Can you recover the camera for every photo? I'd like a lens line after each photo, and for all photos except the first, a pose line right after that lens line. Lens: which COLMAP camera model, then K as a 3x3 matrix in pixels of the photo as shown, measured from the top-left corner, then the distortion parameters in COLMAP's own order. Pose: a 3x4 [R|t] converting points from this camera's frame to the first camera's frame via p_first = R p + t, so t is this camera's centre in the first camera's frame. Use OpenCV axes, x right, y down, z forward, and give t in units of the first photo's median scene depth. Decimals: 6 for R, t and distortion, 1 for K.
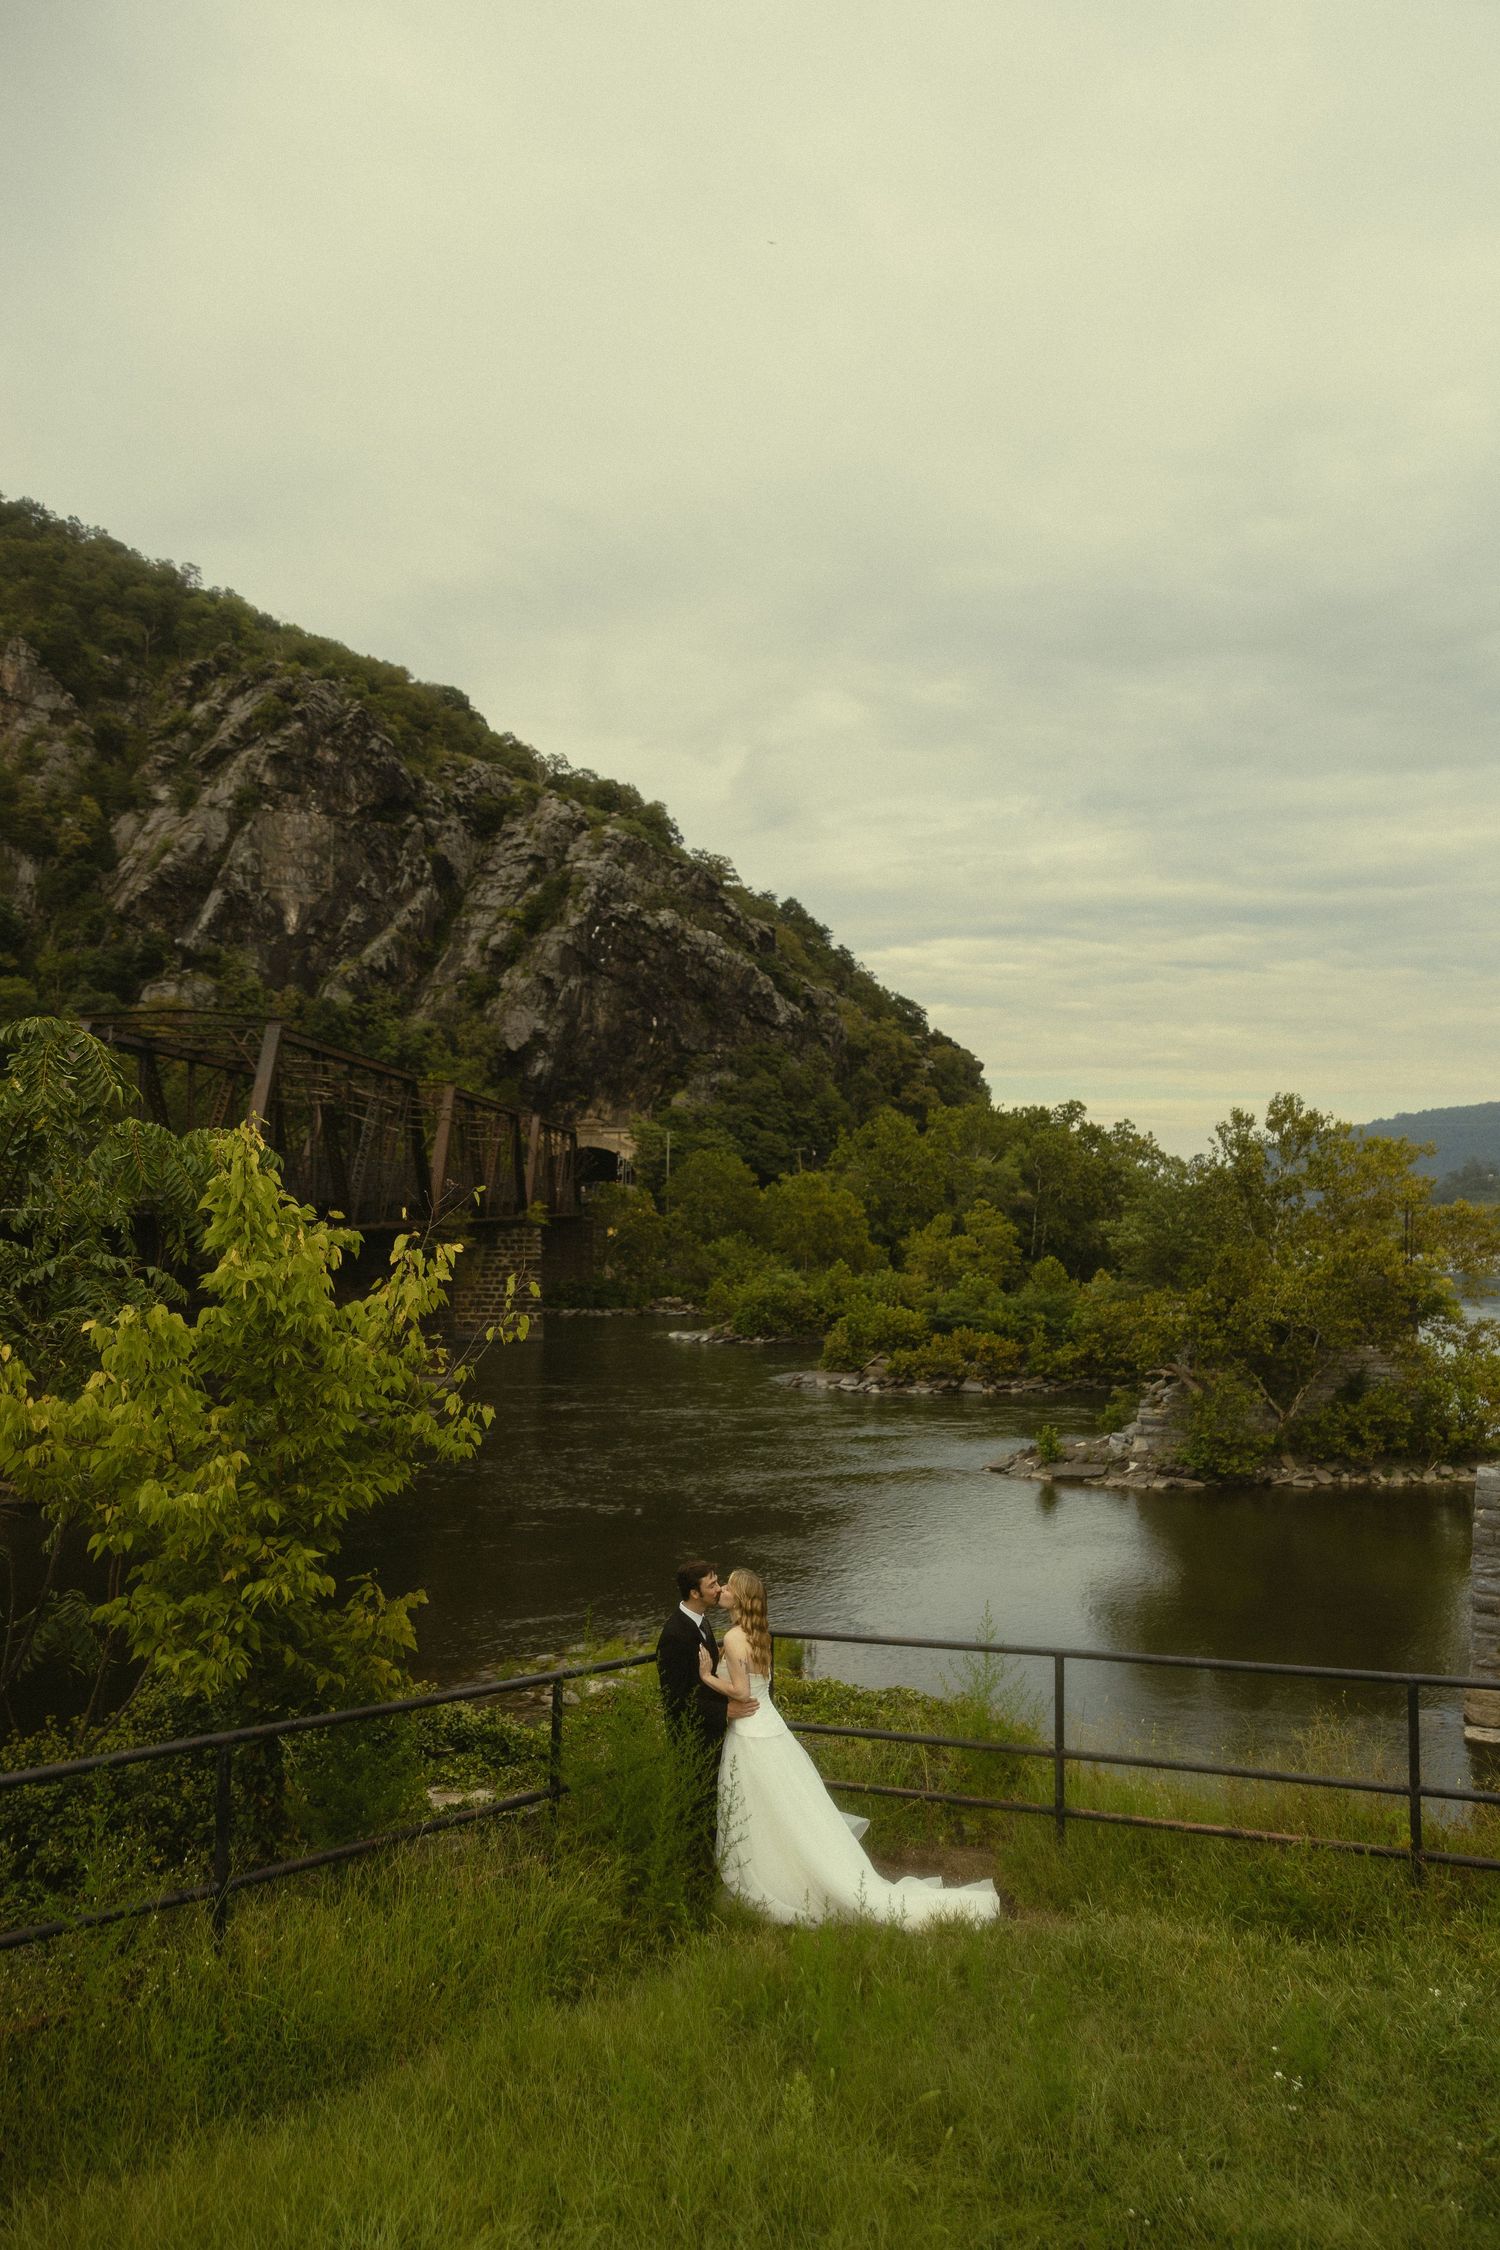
lens RADIAL K [[1723.4, 0, 746.0], [0, 1723.4, 1129.8], [0, 0, 1]] dist [-0.027331, 0.000082]
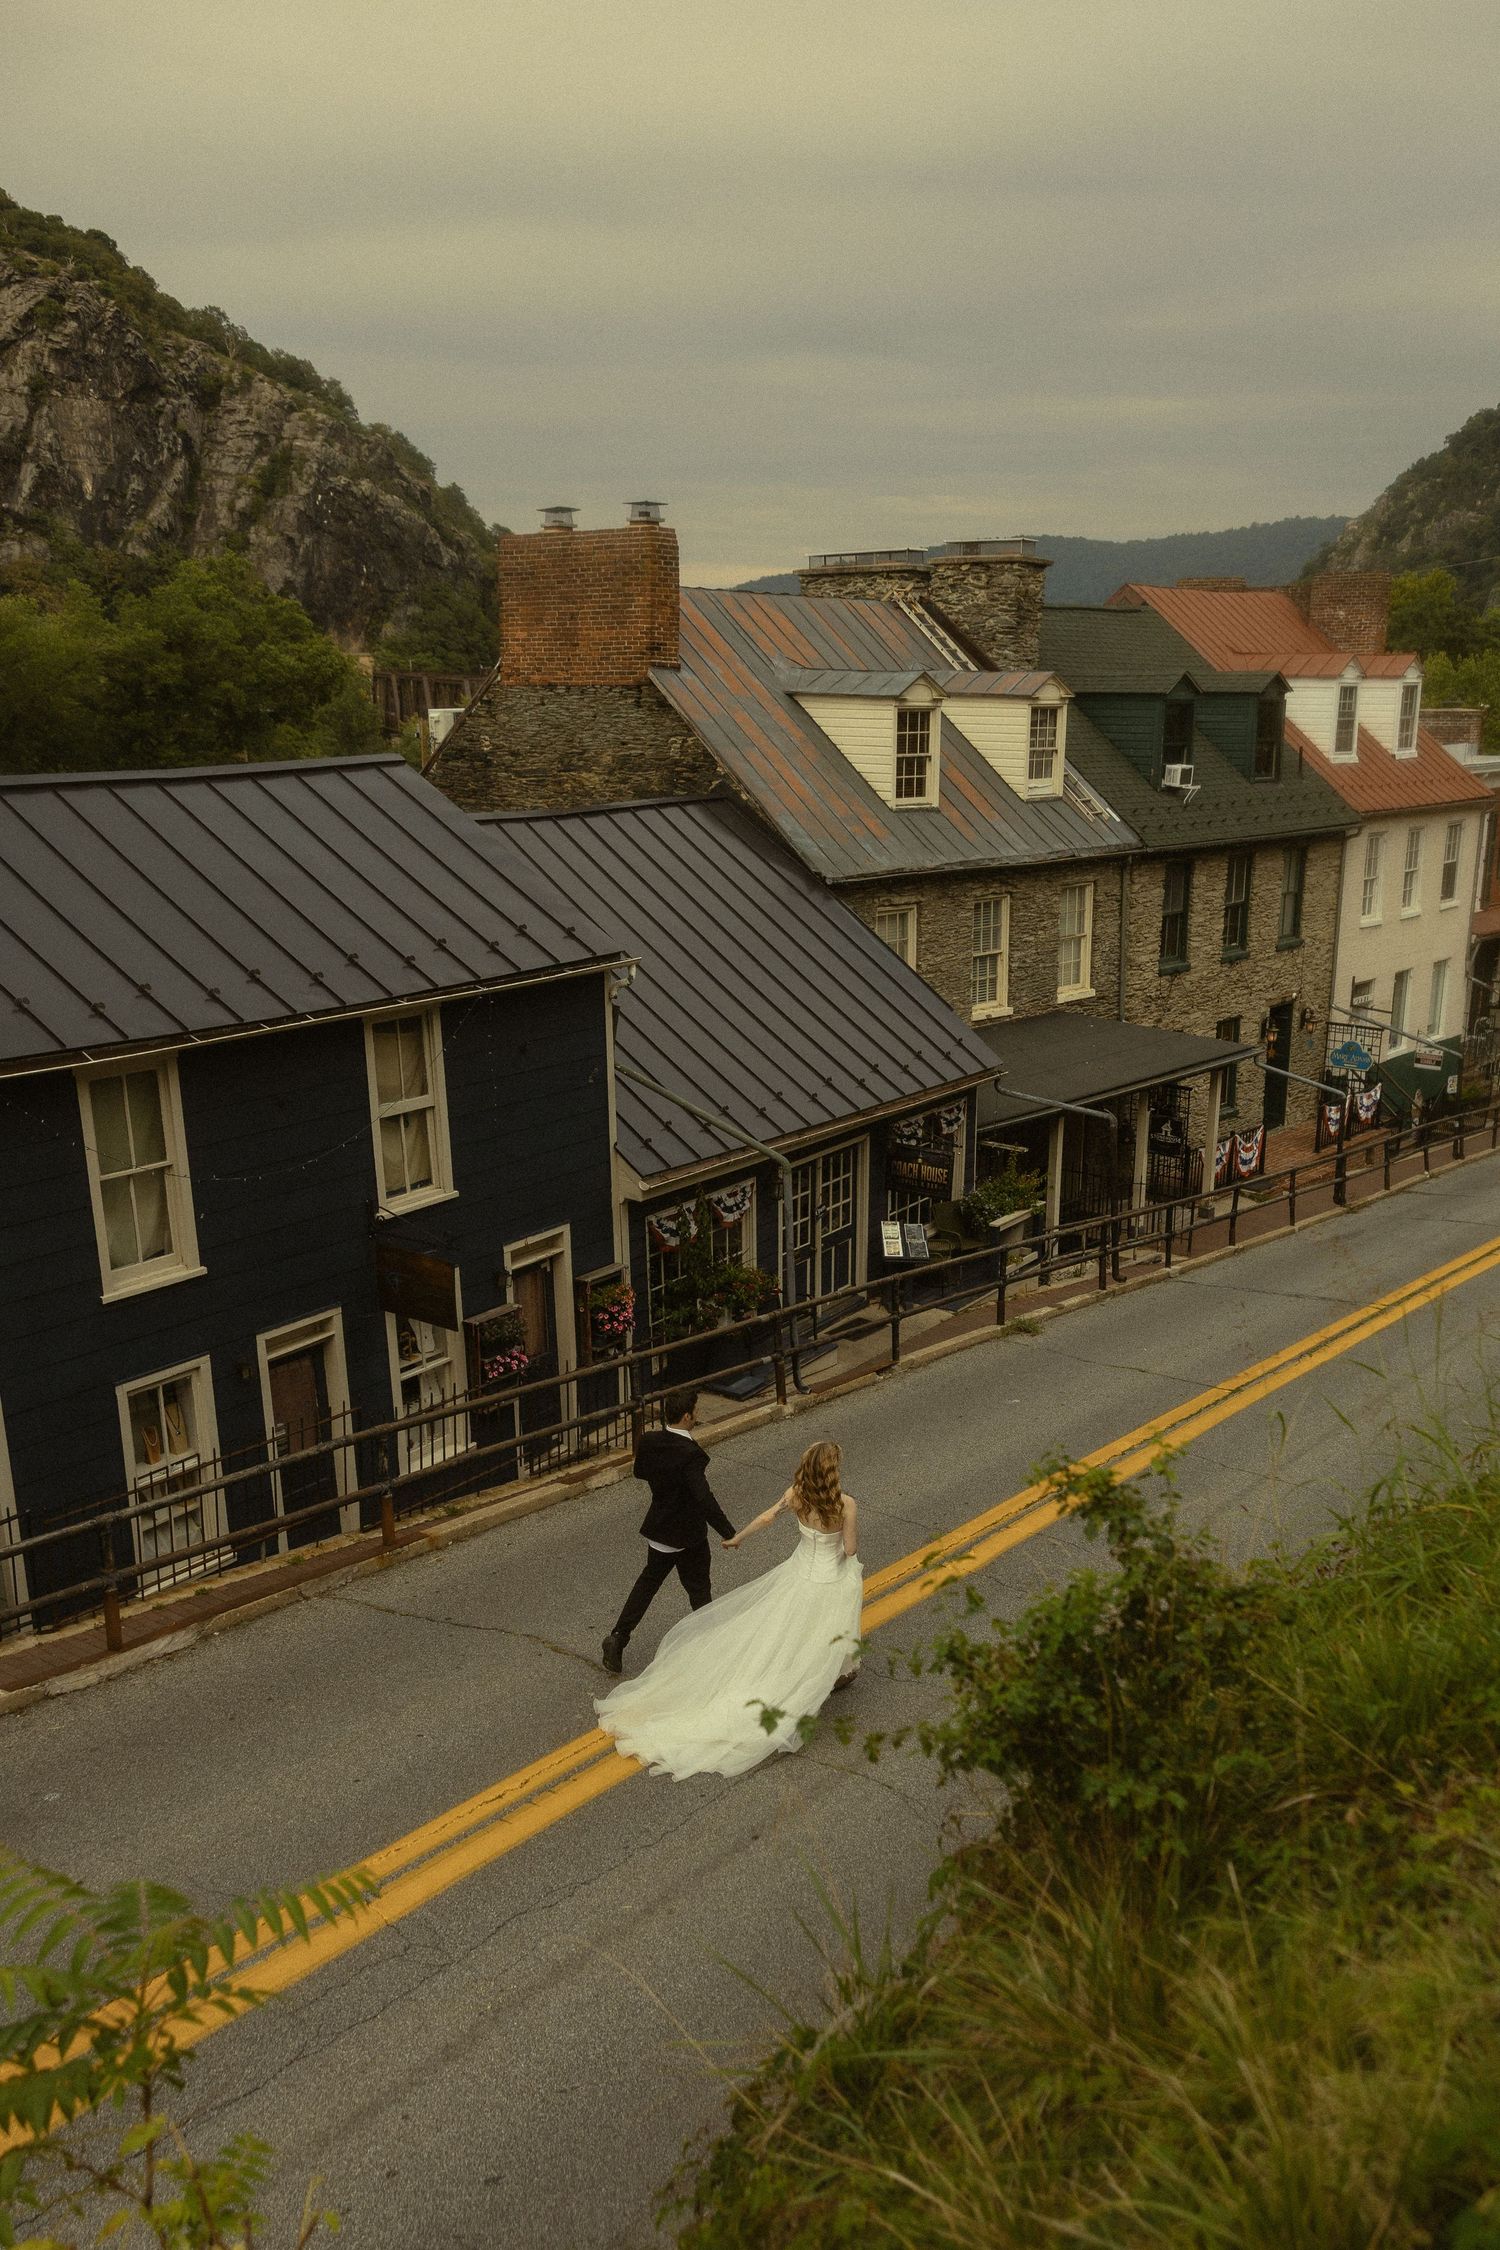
lens RADIAL K [[1723.4, 0, 753.1], [0, 1723.4, 1128.1], [0, 0, 1]] dist [-0.027331, 0.000082]
pose [[0.955638, -0.074725, 0.284907, -0.180739], [-0.014552, 0.954124, 0.299058, -0.051384], [-0.294184, -0.289937, 0.910710, -0.465465]]
